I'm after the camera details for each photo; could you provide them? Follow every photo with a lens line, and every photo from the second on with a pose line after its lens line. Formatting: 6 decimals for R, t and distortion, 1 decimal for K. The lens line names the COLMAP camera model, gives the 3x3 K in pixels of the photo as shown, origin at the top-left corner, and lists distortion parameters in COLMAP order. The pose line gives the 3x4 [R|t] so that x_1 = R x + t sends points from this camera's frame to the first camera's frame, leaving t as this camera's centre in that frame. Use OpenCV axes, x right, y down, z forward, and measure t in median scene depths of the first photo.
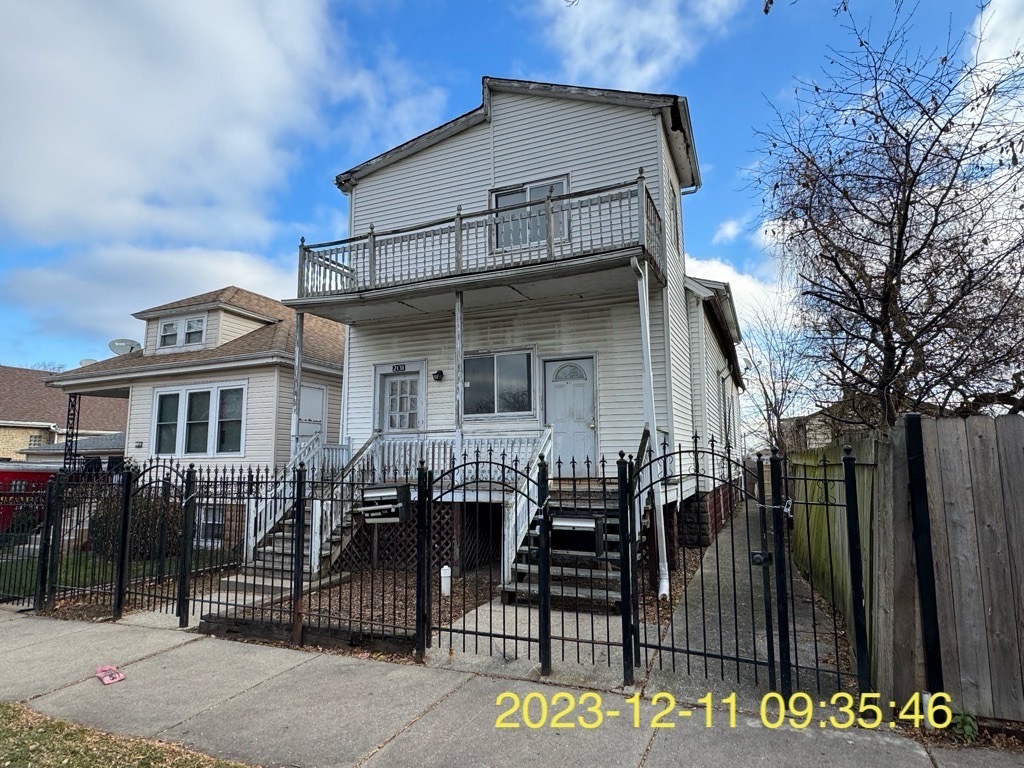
lens RADIAL K [[577.0, 0, 507.6], [0, 577.0, 387.1], [0, 0, 1]] dist [0.005785, 0.001419]
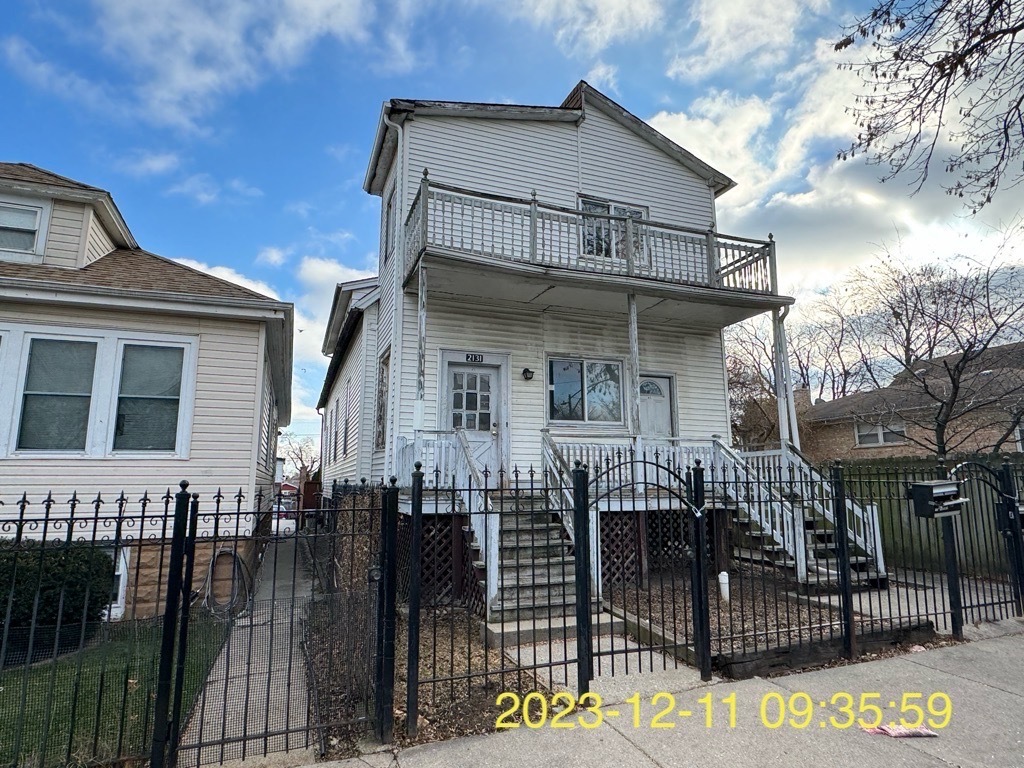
lens RADIAL K [[577.0, 0, 510.0], [0, 577.0, 385.1], [0, 0, 1]] dist [0.005785, 0.001419]
pose [[0.715364, 0.119149, 0.688518, -0.776164], [-0.088520, 0.992869, -0.079846, 0.073292], [-0.693122, -0.003829, 0.720810, 0.385338]]
